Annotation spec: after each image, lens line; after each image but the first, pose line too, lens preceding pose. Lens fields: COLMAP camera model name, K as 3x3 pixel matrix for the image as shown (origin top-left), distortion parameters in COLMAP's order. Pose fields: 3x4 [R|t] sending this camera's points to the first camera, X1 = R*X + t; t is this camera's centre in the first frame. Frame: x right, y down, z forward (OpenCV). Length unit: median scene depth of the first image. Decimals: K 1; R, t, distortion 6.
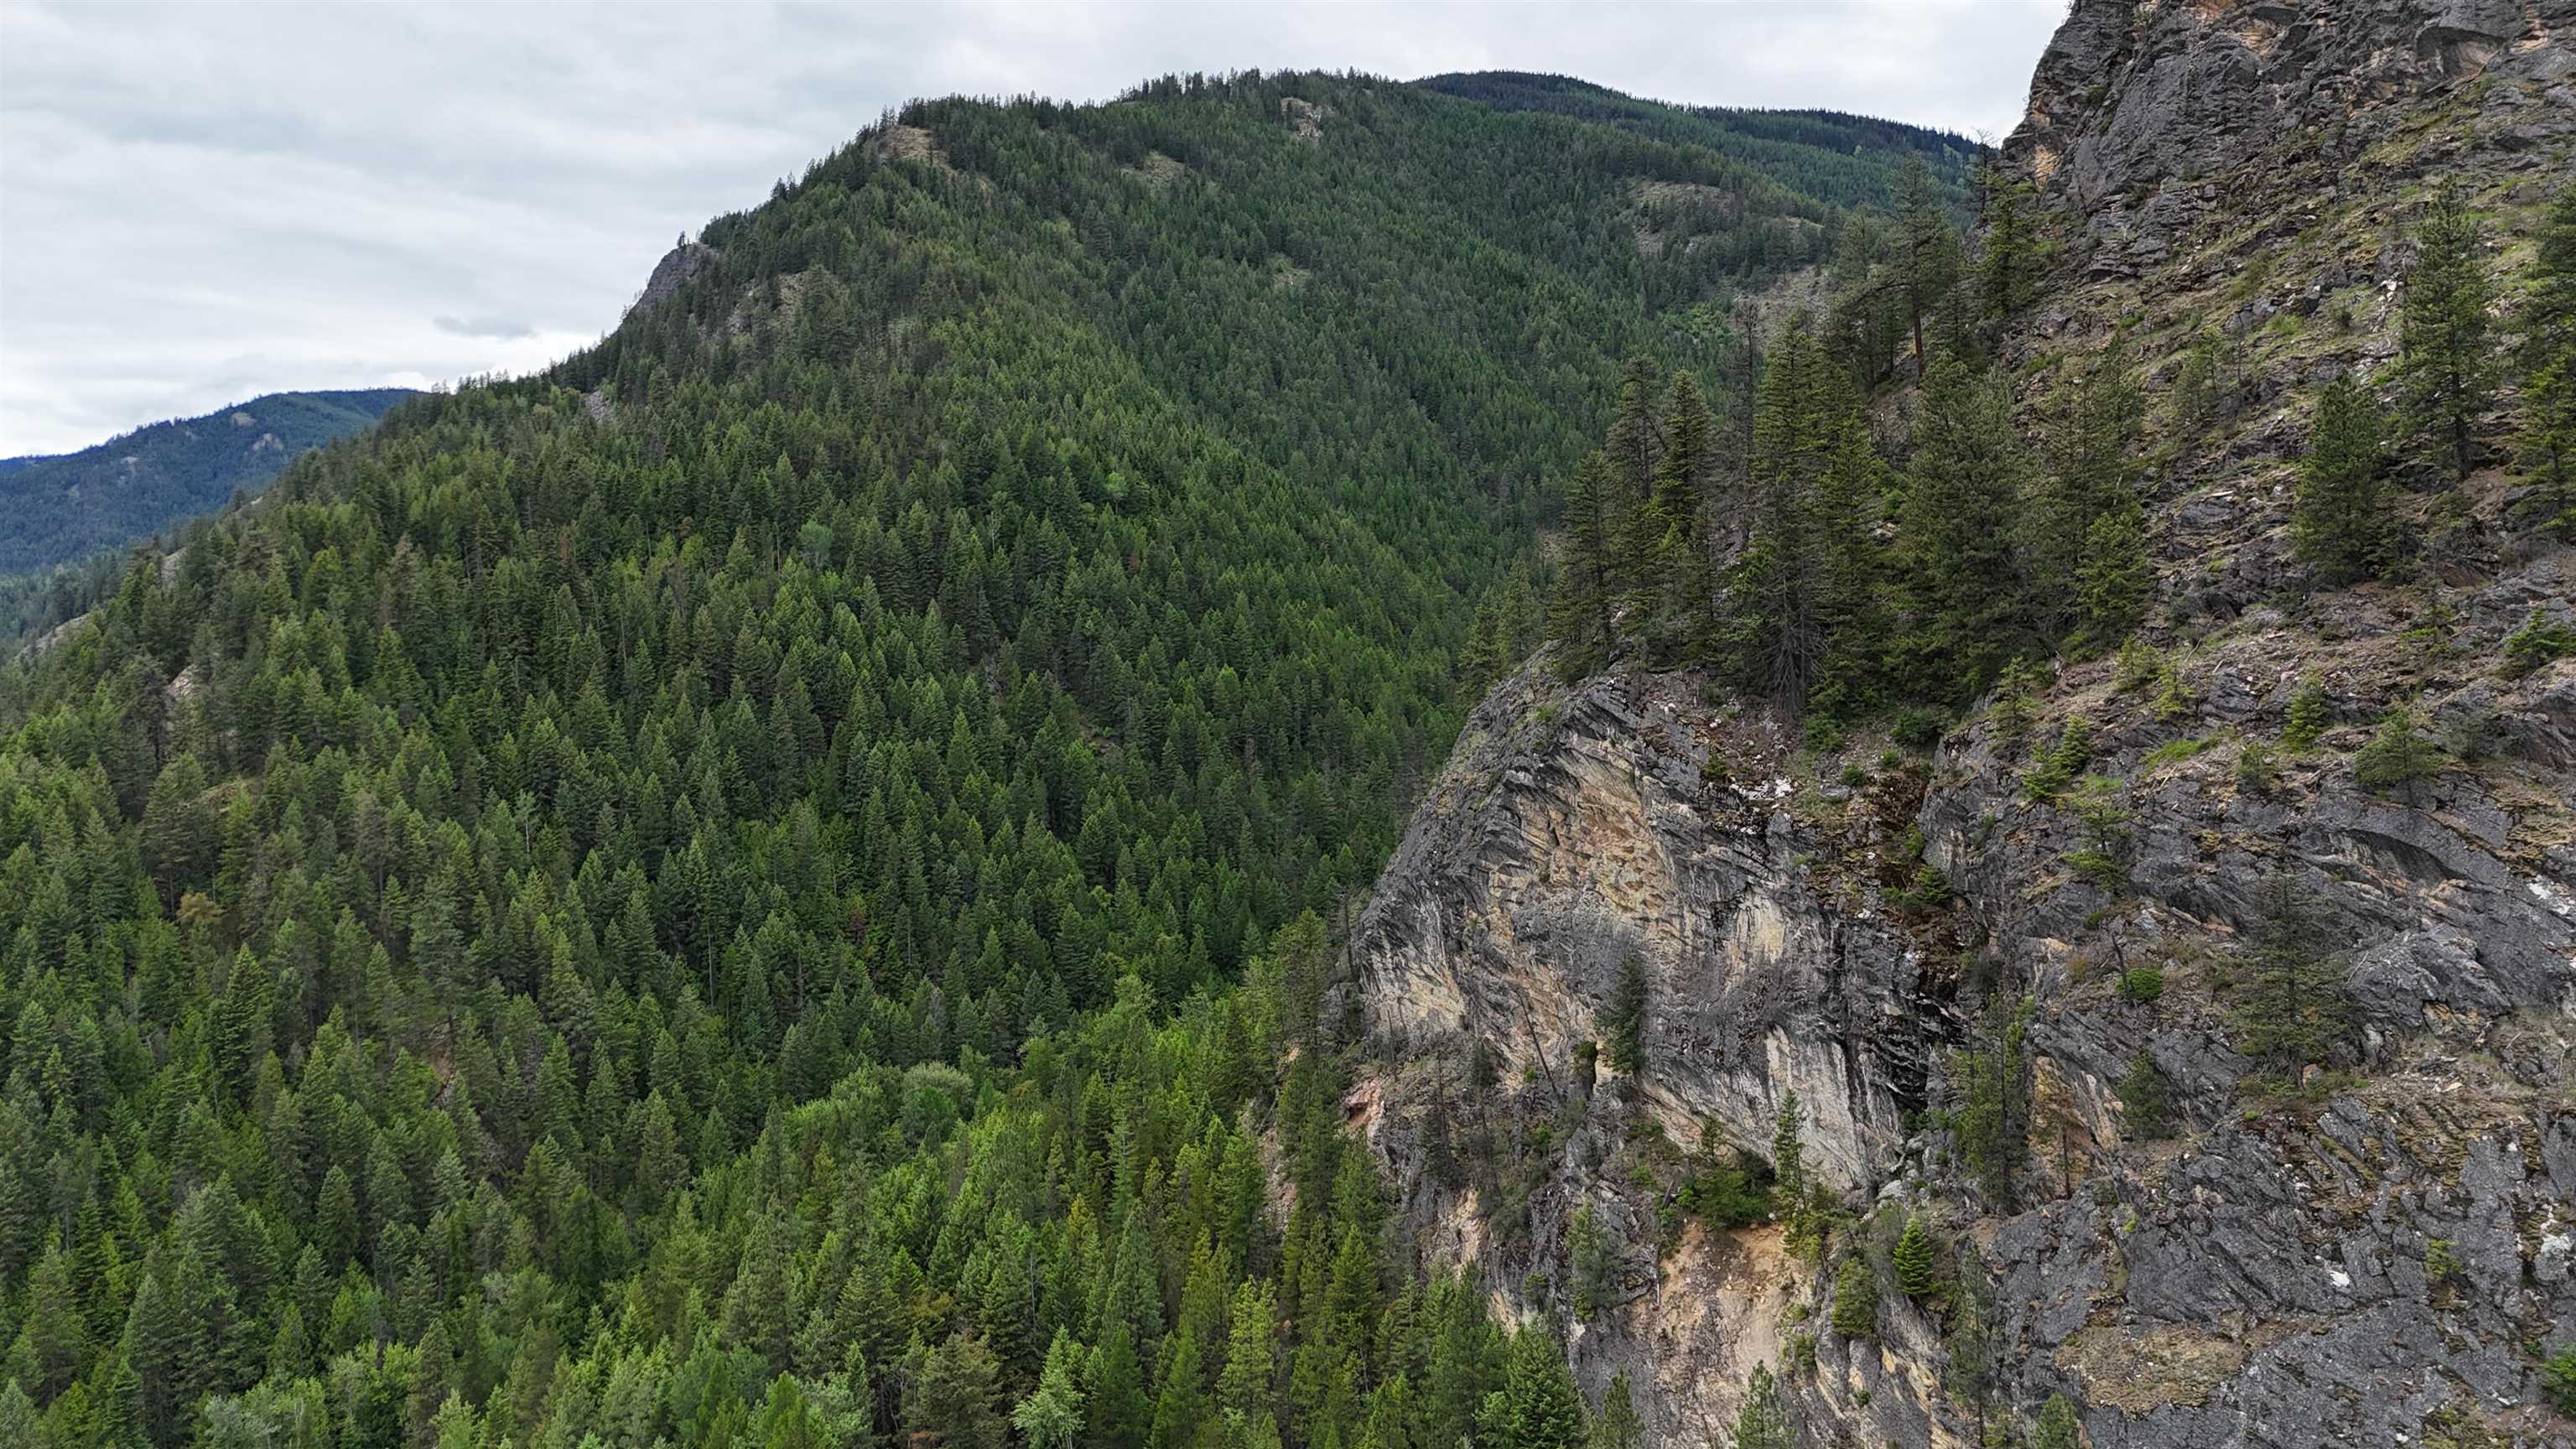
lens RADIAL K [[1873.6, 0, 1271.3], [0, 1873.6, 722.5], [0, 0, 1]] dist [0.078059, -0.073012]
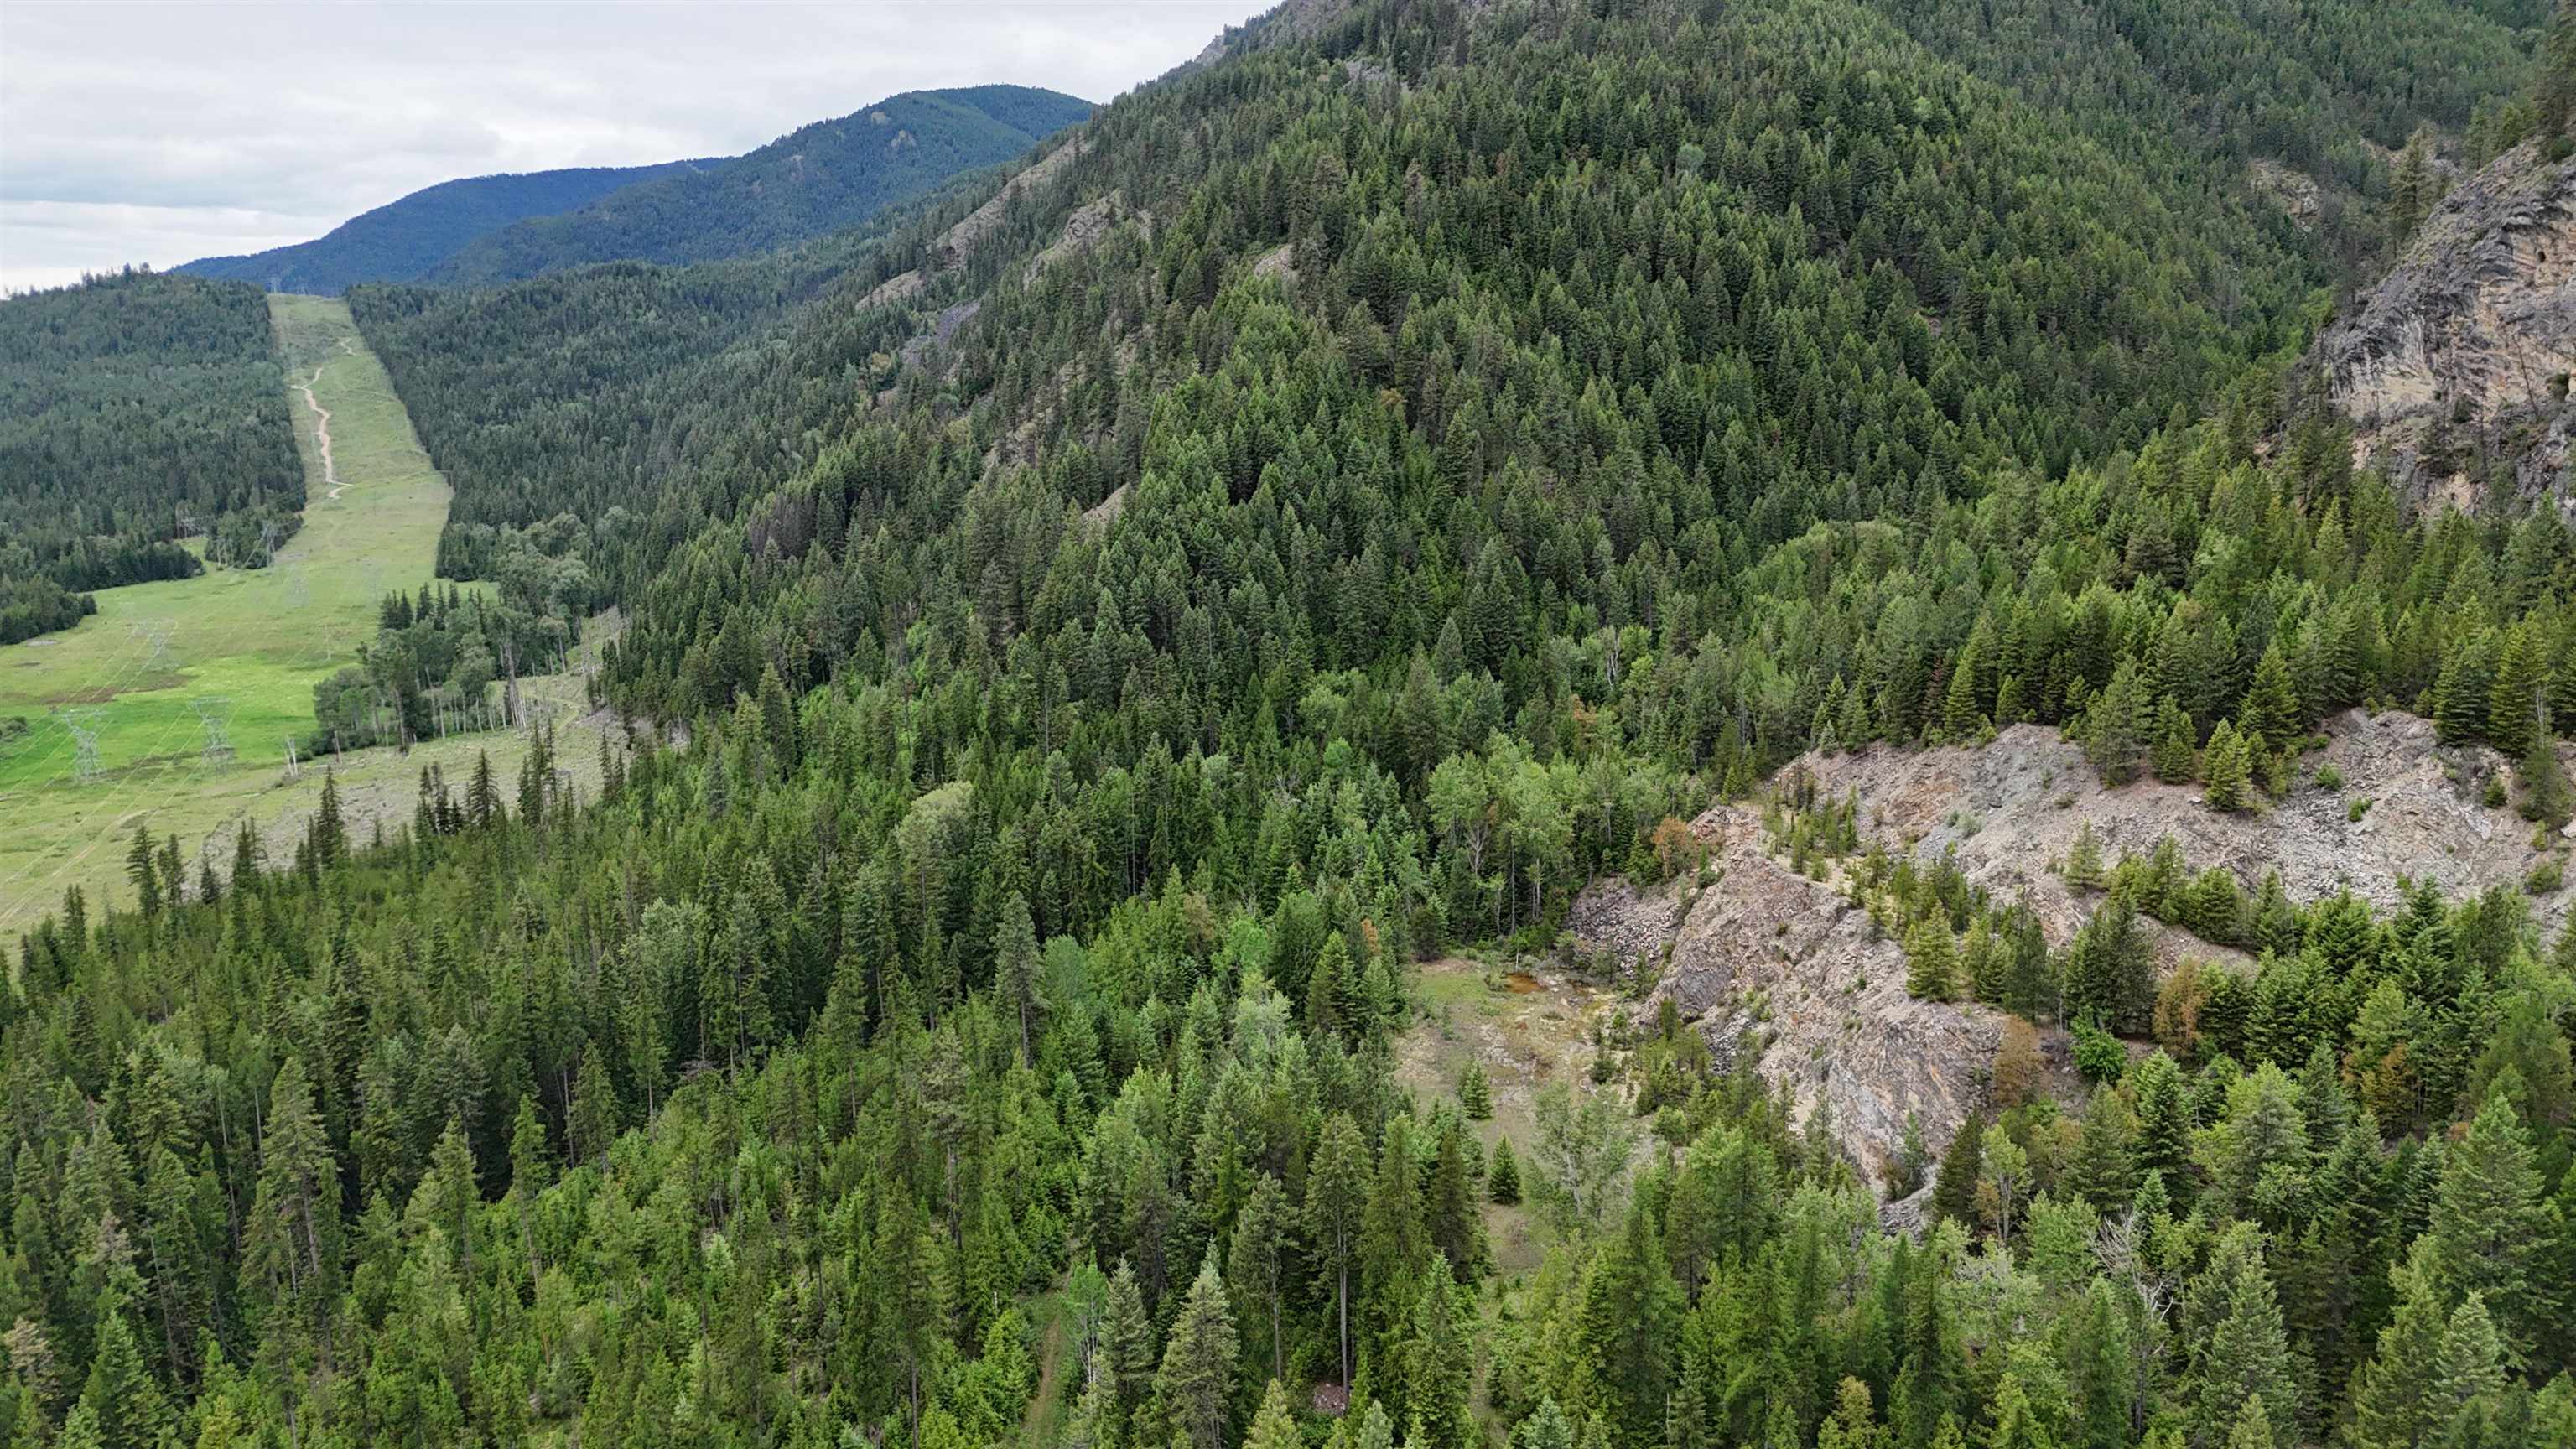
lens RADIAL K [[1873.6, 0, 1278.1], [0, 1873.6, 722.8], [0, 0, 1]] dist [0.078059, -0.073012]
pose [[0.967573, 0.050671, -0.247456, -0.212136], [-0.011063, 0.987233, 0.158897, 0.093118], [0.252348, -0.151007, 0.955781, -0.406633]]
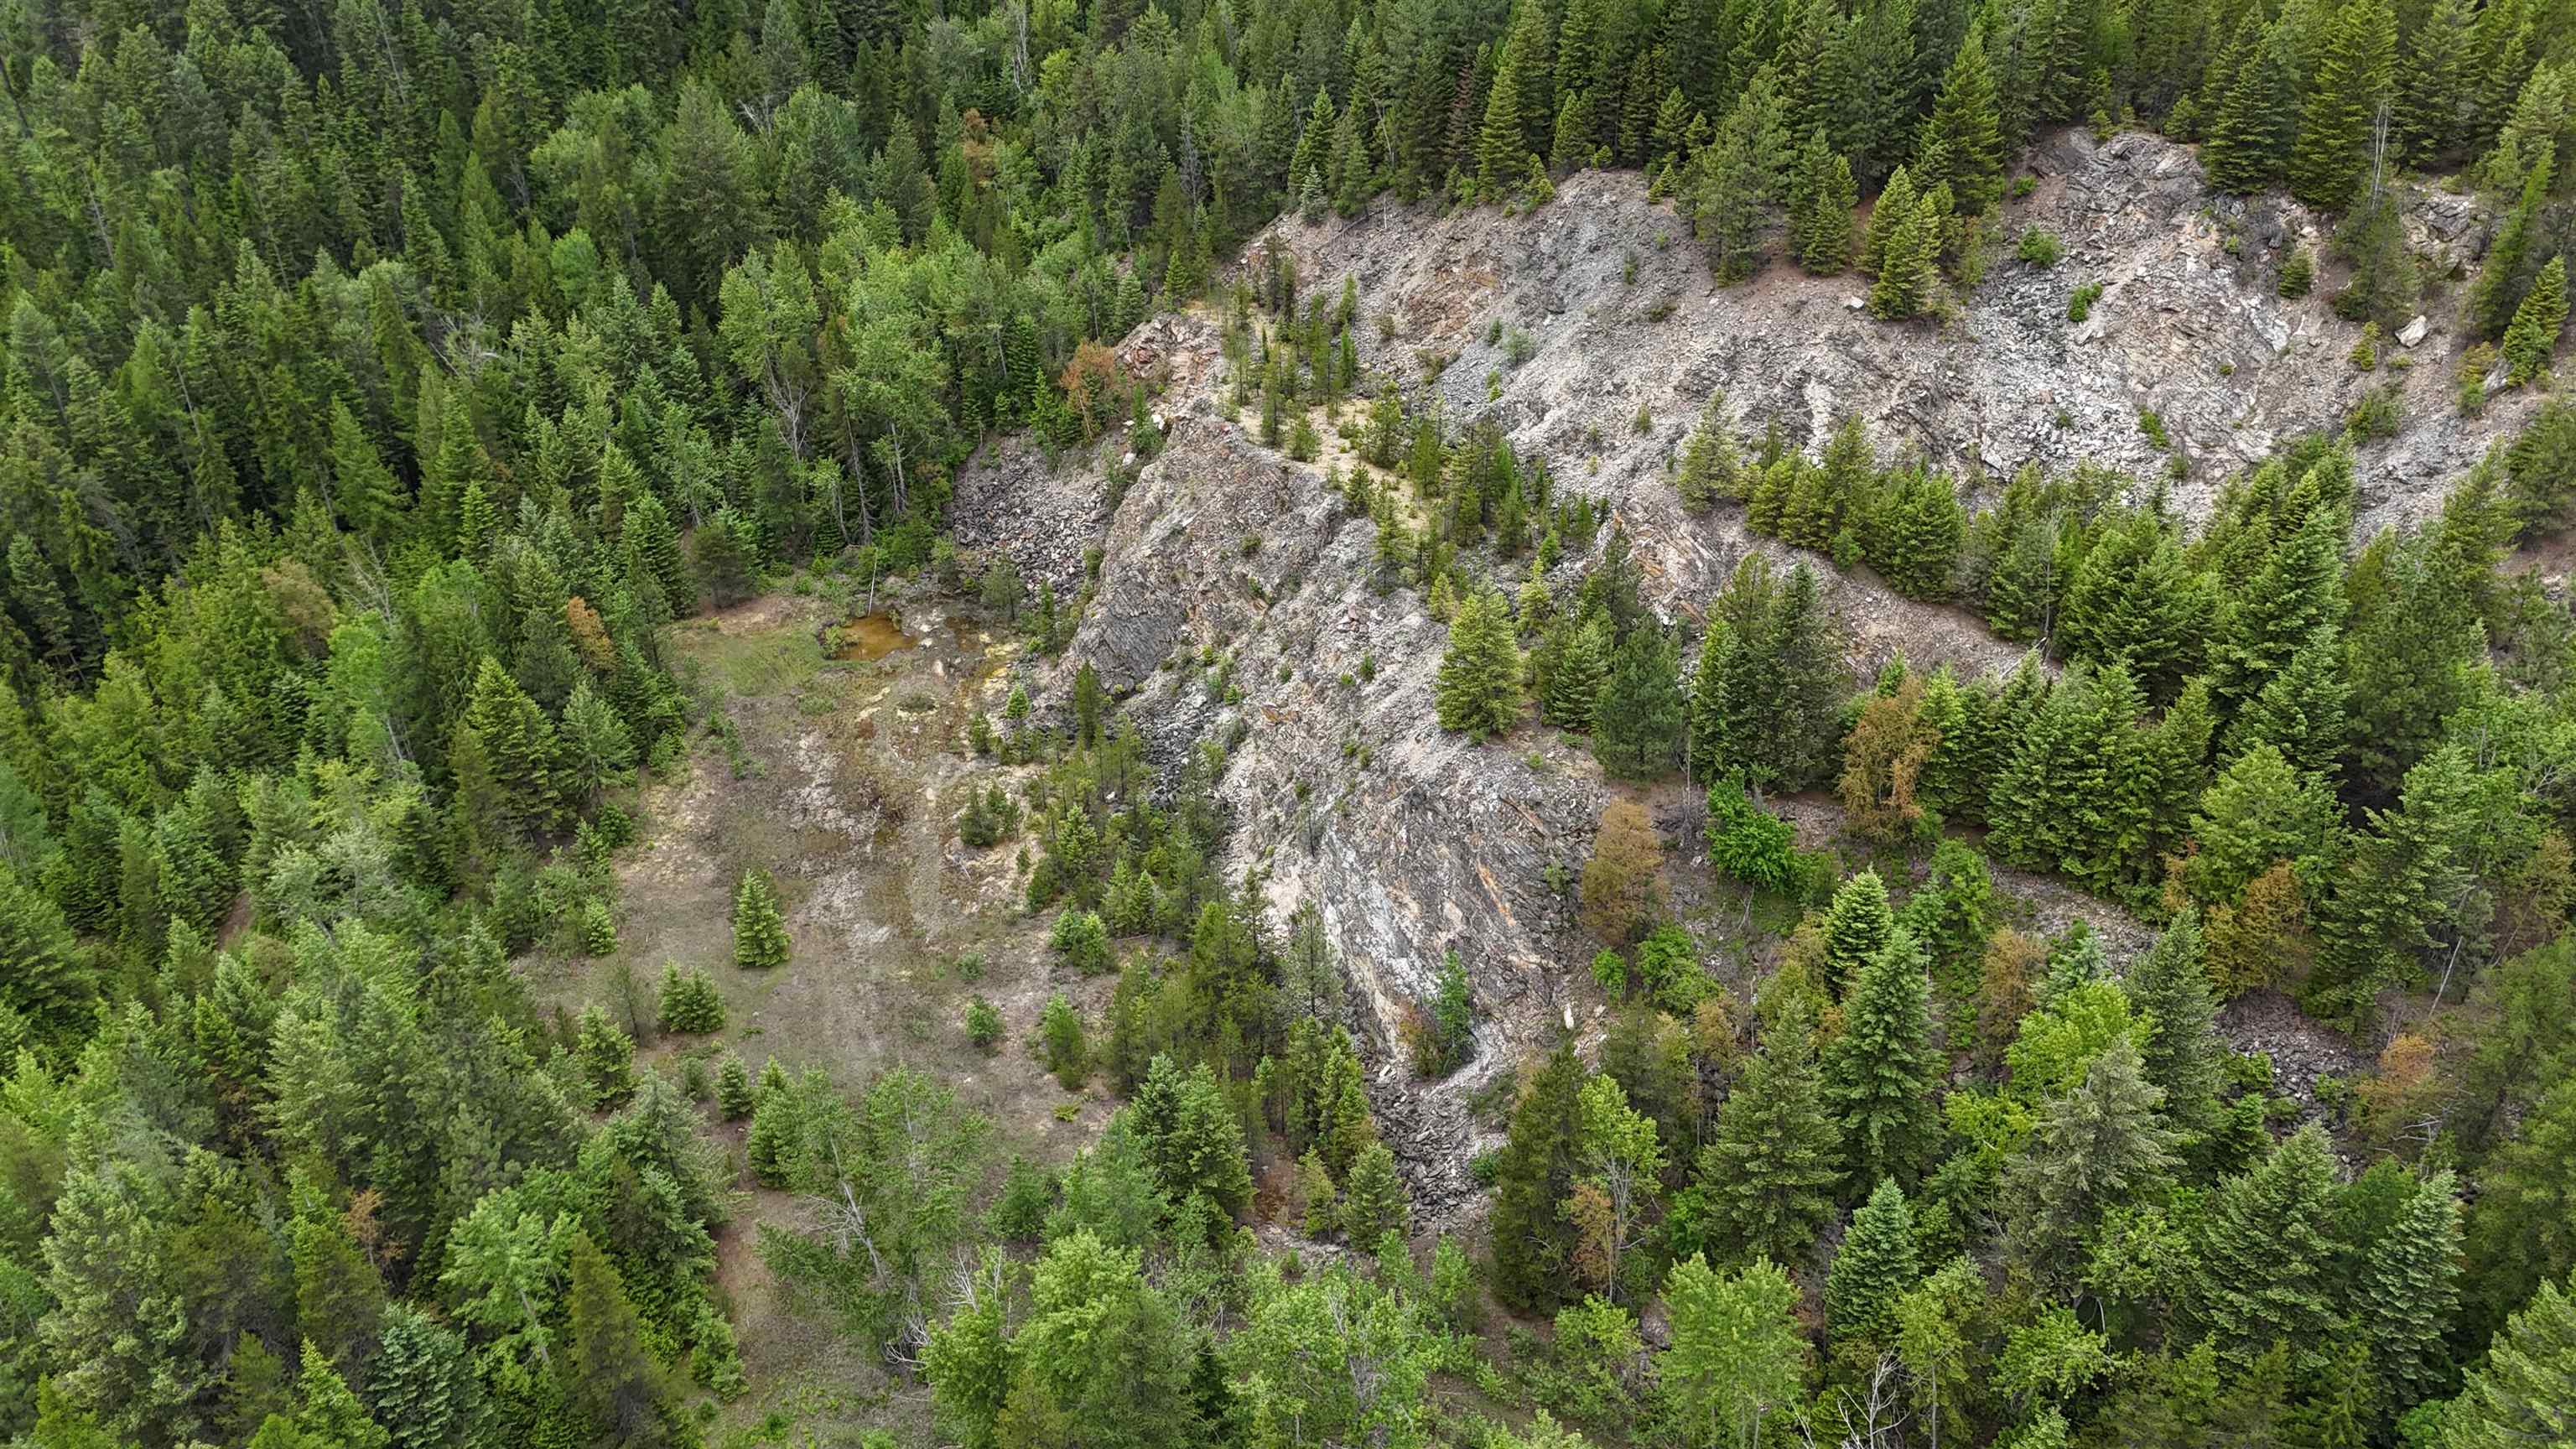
lens RADIAL K [[1873.6, 0, 1274.1], [0, 1873.6, 720.8], [0, 0, 1]] dist [0.078059, -0.073012]
pose [[0.999989, -0.004314, -0.001691, -0.195748], [0.004598, 0.879370, 0.476117, 0.101101], [-0.000567, -0.476120, 0.879380, -0.141499]]
